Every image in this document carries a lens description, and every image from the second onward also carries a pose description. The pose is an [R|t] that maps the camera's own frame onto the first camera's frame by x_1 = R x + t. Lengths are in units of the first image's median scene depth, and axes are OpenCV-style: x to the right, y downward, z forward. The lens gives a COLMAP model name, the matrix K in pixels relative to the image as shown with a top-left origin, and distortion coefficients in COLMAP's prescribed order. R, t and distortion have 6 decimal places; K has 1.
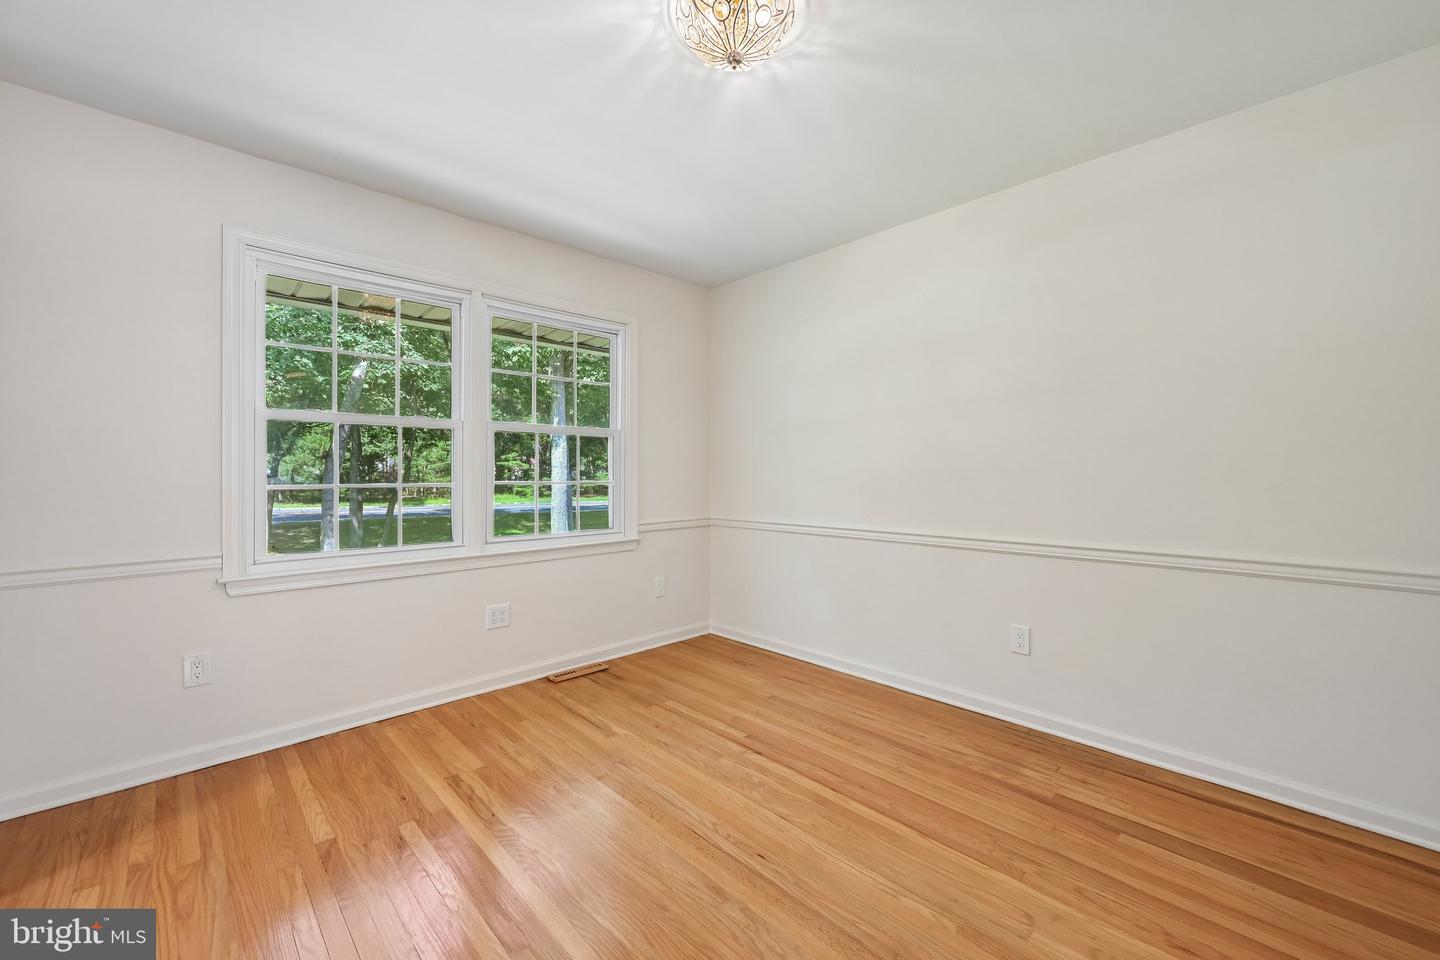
lens RADIAL K [[577.7, 0, 724.0], [0, 577.7, 475.3], [0, 0, 1]] dist [0.002551, 0.000275]
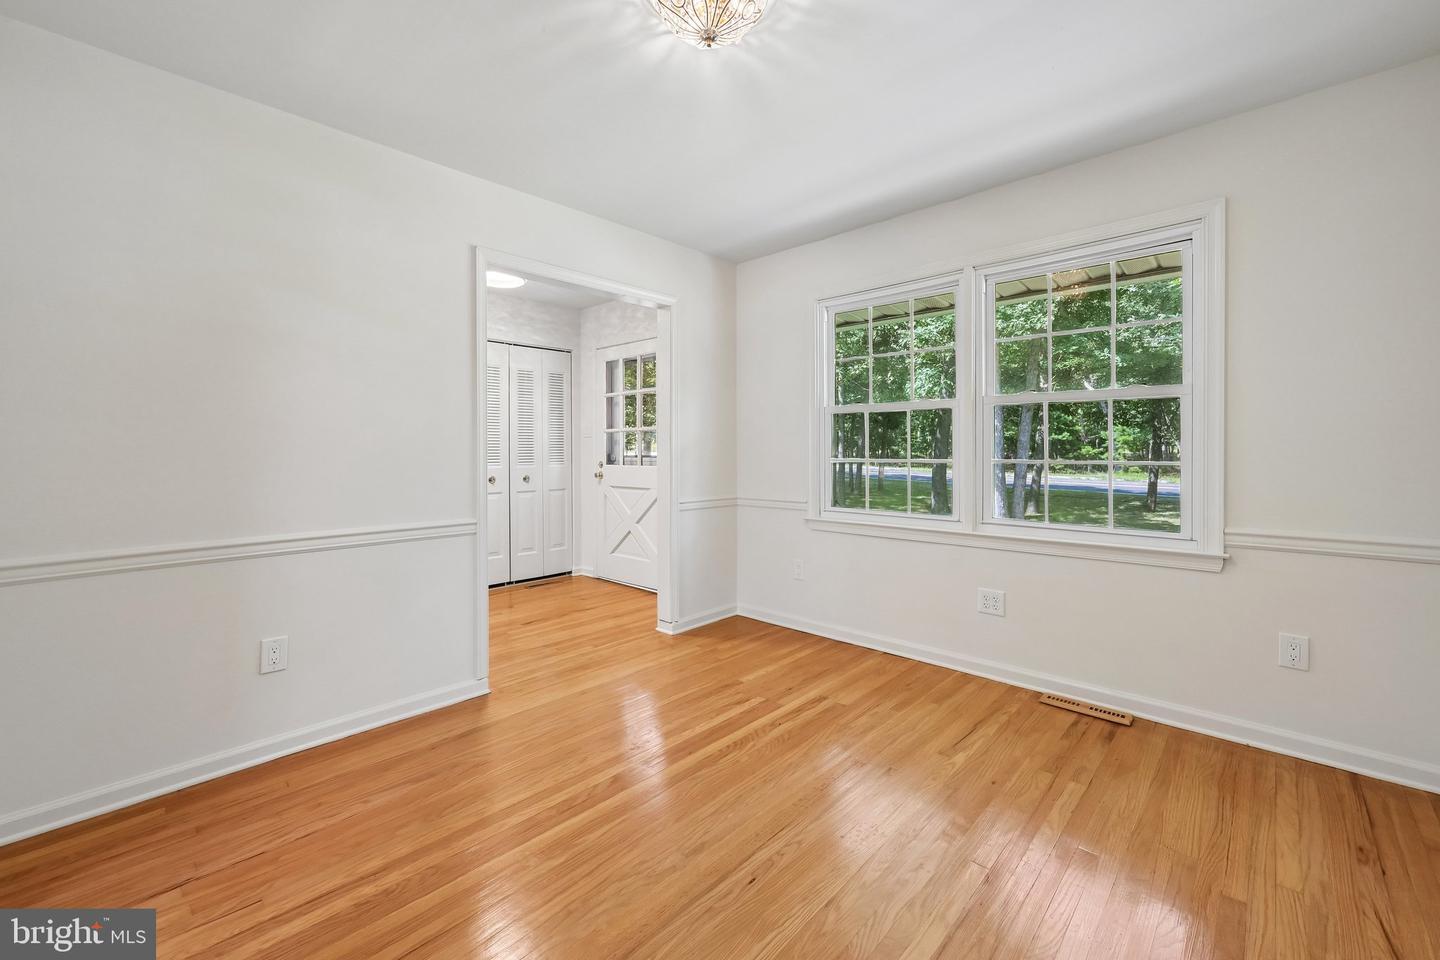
lens RADIAL K [[577.7, 0, 708.7], [0, 577.7, 452.4], [0, 0, 1]] dist [0.002551, 0.000275]
pose [[0.046170, 0.005679, -0.998917, 0.618961], [-0.003460, 0.999979, 0.005525, -0.004438], [0.998928, 0.003202, 0.046188, 0.580126]]
